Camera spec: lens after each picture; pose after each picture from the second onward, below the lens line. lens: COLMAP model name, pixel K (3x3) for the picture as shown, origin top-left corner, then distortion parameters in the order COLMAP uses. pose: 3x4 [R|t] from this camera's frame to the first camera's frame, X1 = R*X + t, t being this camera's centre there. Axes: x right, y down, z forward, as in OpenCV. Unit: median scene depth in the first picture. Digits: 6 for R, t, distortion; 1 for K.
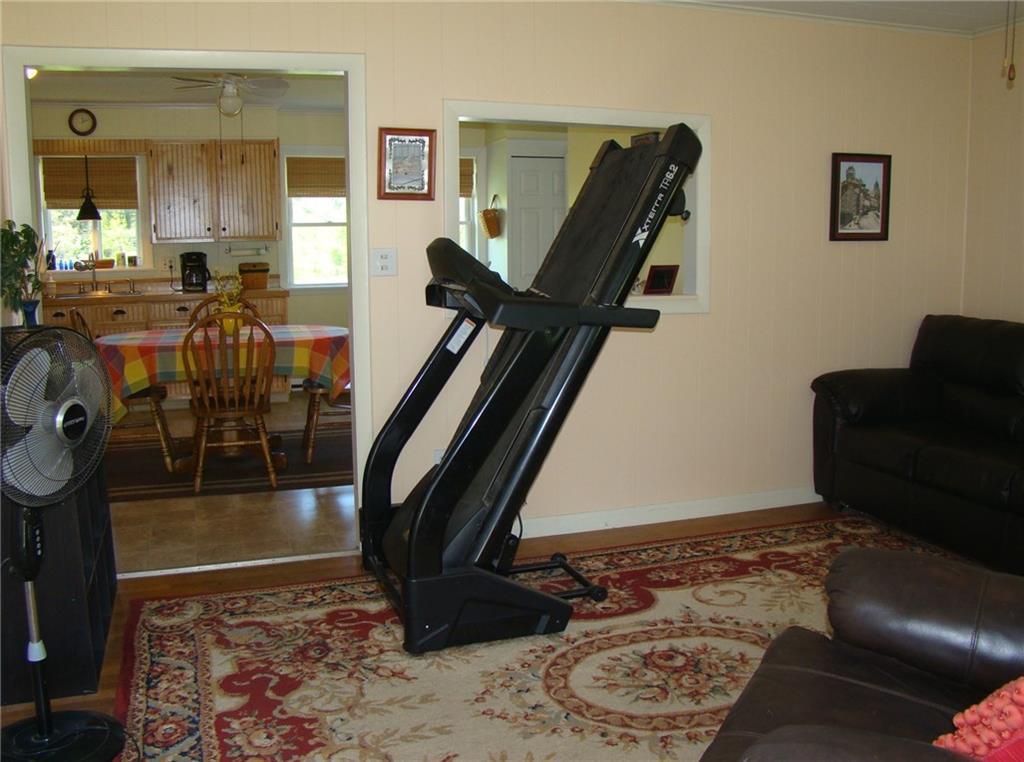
lens RADIAL K [[934.5, 0, 512.0], [0, 934.5, 381.0], [0, 0, 1]] dist [-0.147557, -0.001958]
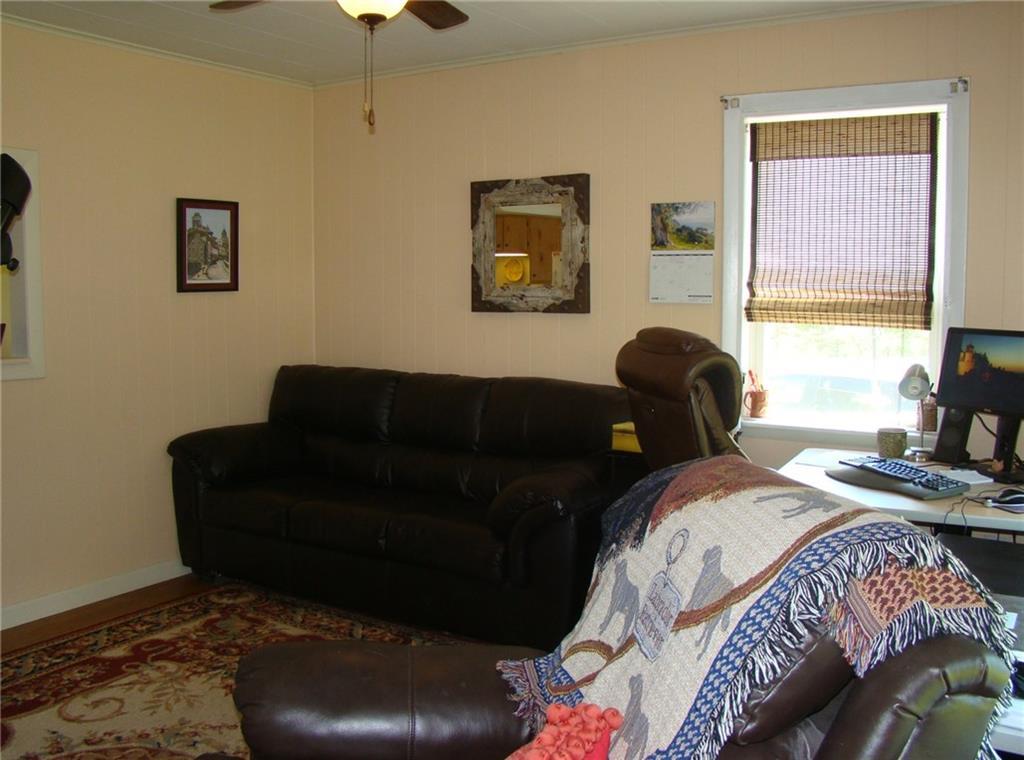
lens RADIAL K [[953.7, 0, 512.0], [0, 953.7, 380.0], [0, 0, 1]] dist [-0.170756, 0.125760]
pose [[0.773368, -0.050459, 0.631946, 0.007166], [0.087205, 0.995819, -0.027206, -0.010760], [-0.627931, 0.076149, 0.774534, 0.069220]]
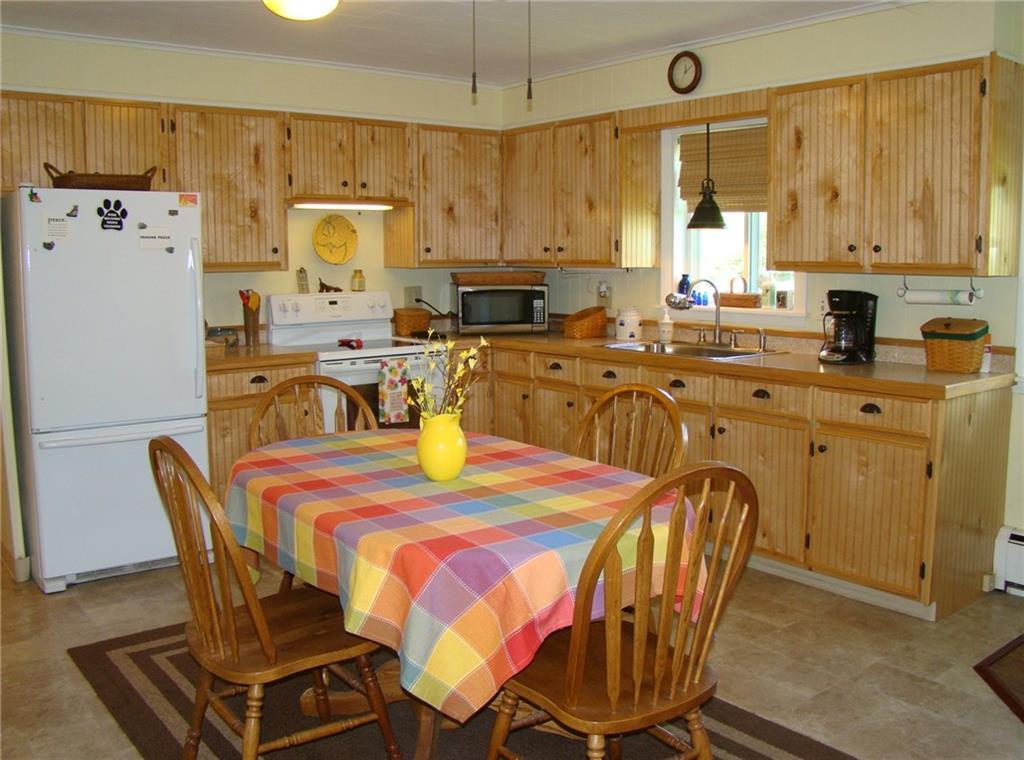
lens RADIAL K [[953.7, 0, 512.0], [0, 953.7, 380.0], [0, 0, 1]] dist [-0.170756, 0.125760]
pose [[0.326235, 0.127033, -0.936714, 0.066123], [-0.145988, 0.985811, 0.082848, -0.064096], [0.933948, 0.109721, 0.340151, 0.385044]]
